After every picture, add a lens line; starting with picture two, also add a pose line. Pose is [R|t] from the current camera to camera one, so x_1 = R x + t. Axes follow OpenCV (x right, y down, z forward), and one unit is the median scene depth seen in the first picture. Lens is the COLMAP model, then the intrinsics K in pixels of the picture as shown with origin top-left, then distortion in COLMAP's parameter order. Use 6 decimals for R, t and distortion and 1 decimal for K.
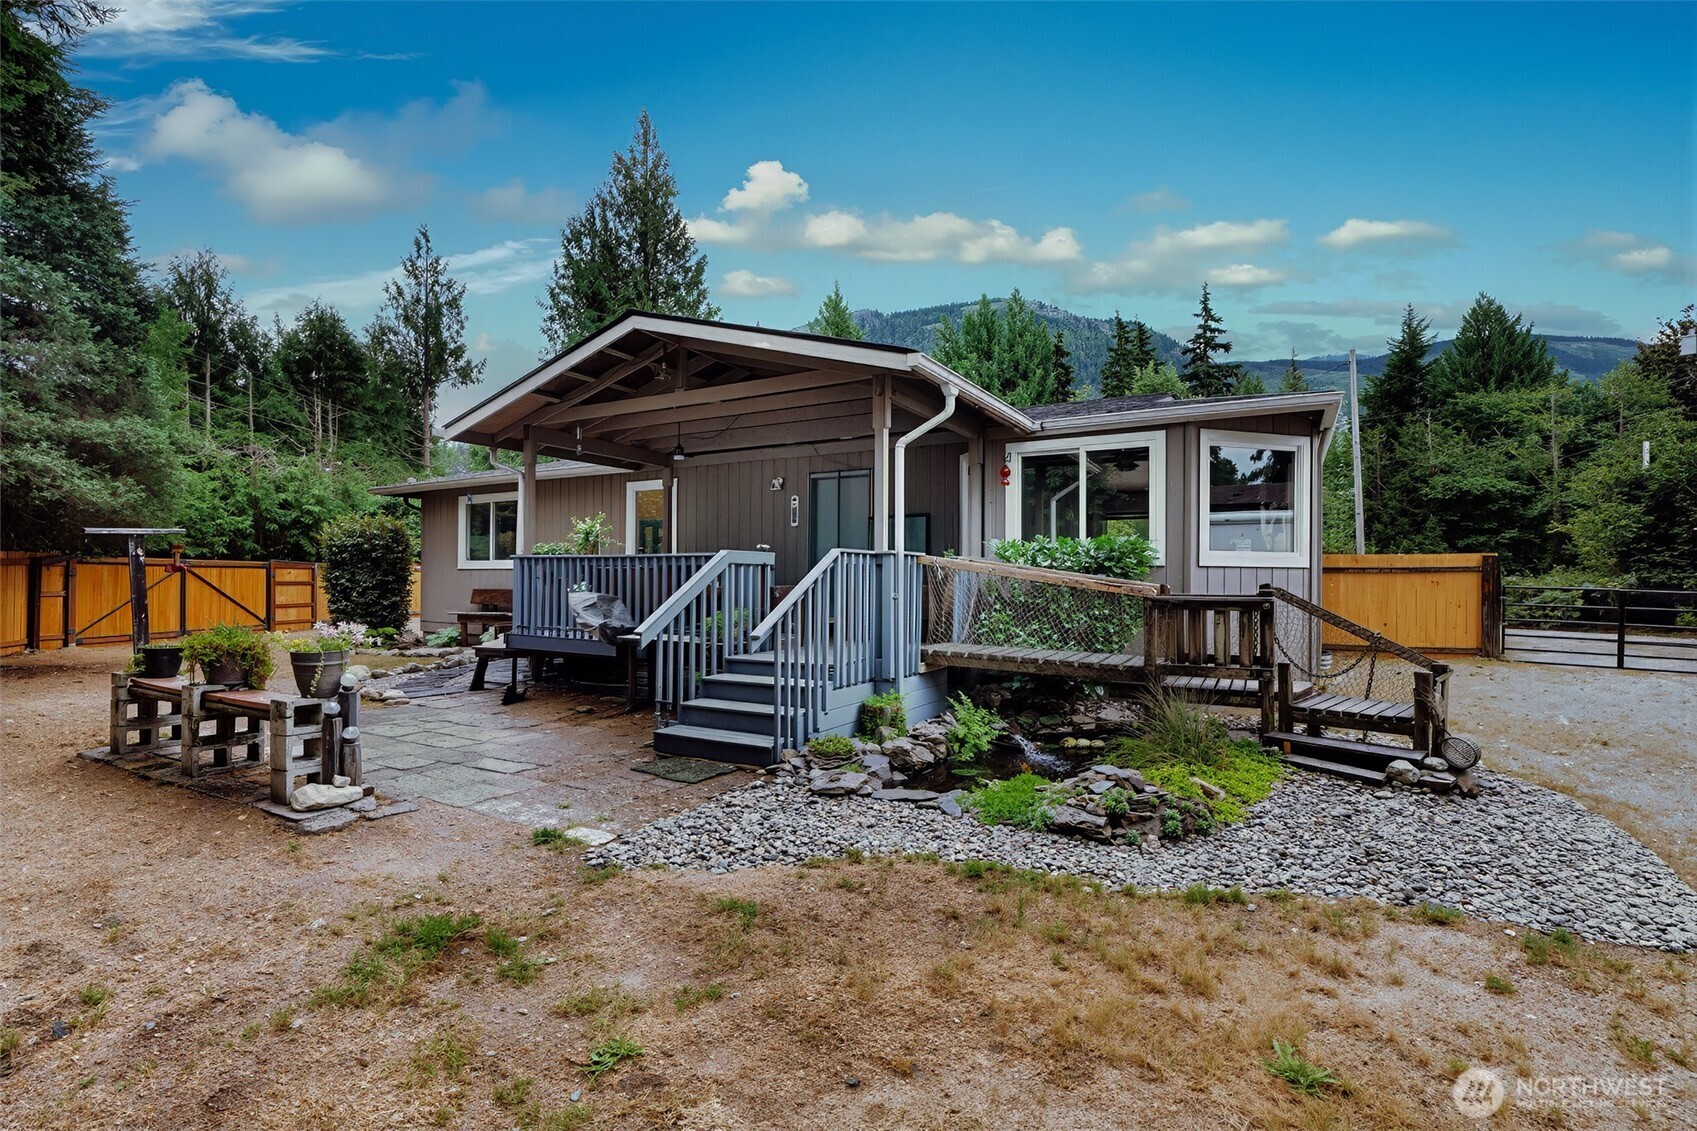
lens RADIAL K [[760.8, 0, 848.5], [0, 760.8, 565.5], [0, 0, 1]] dist [-0.000105, -0.000135]
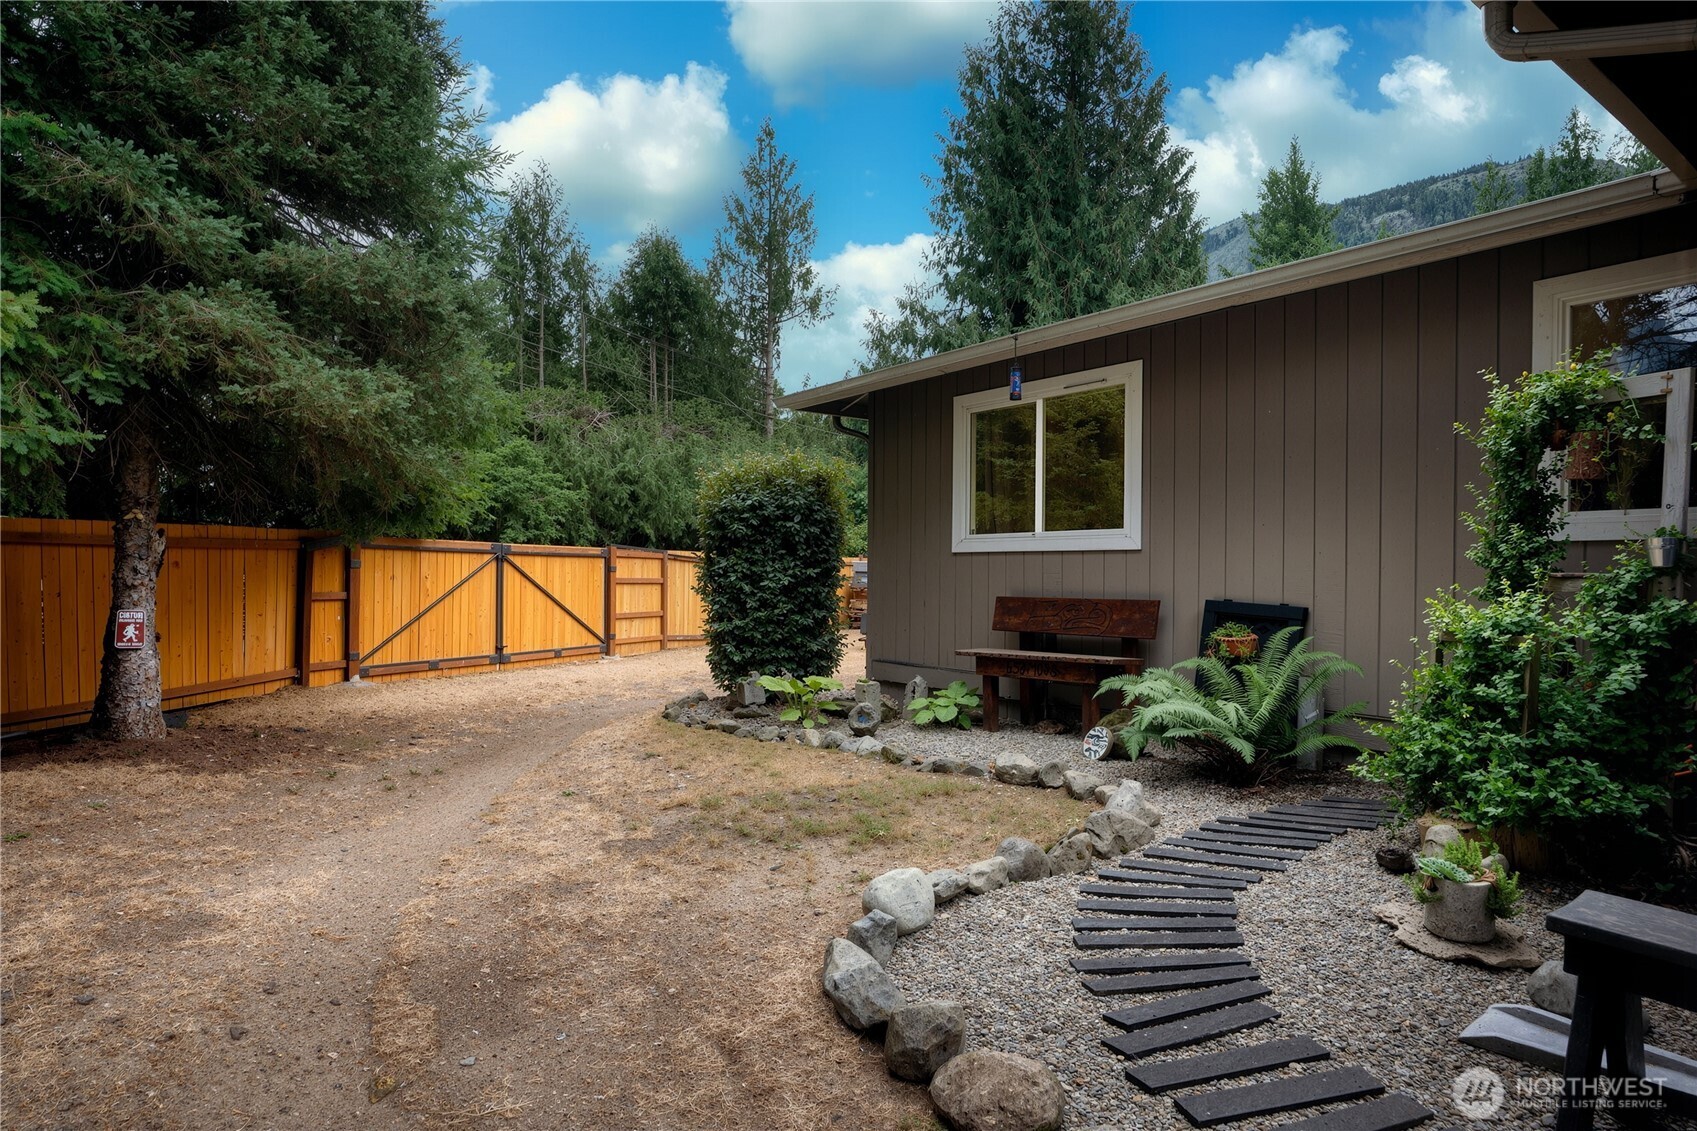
lens RADIAL K [[896.8, 0, 848.5], [0, 896.8, 565.5], [0, 0, 1]] dist [-0.042765, 0.000244]
pose [[0.930201, -0.001525, -0.367048, -0.354677], [0.002406, 0.999995, 0.001940, 0.010737], [0.367043, -0.002688, 0.930200, 0.446769]]
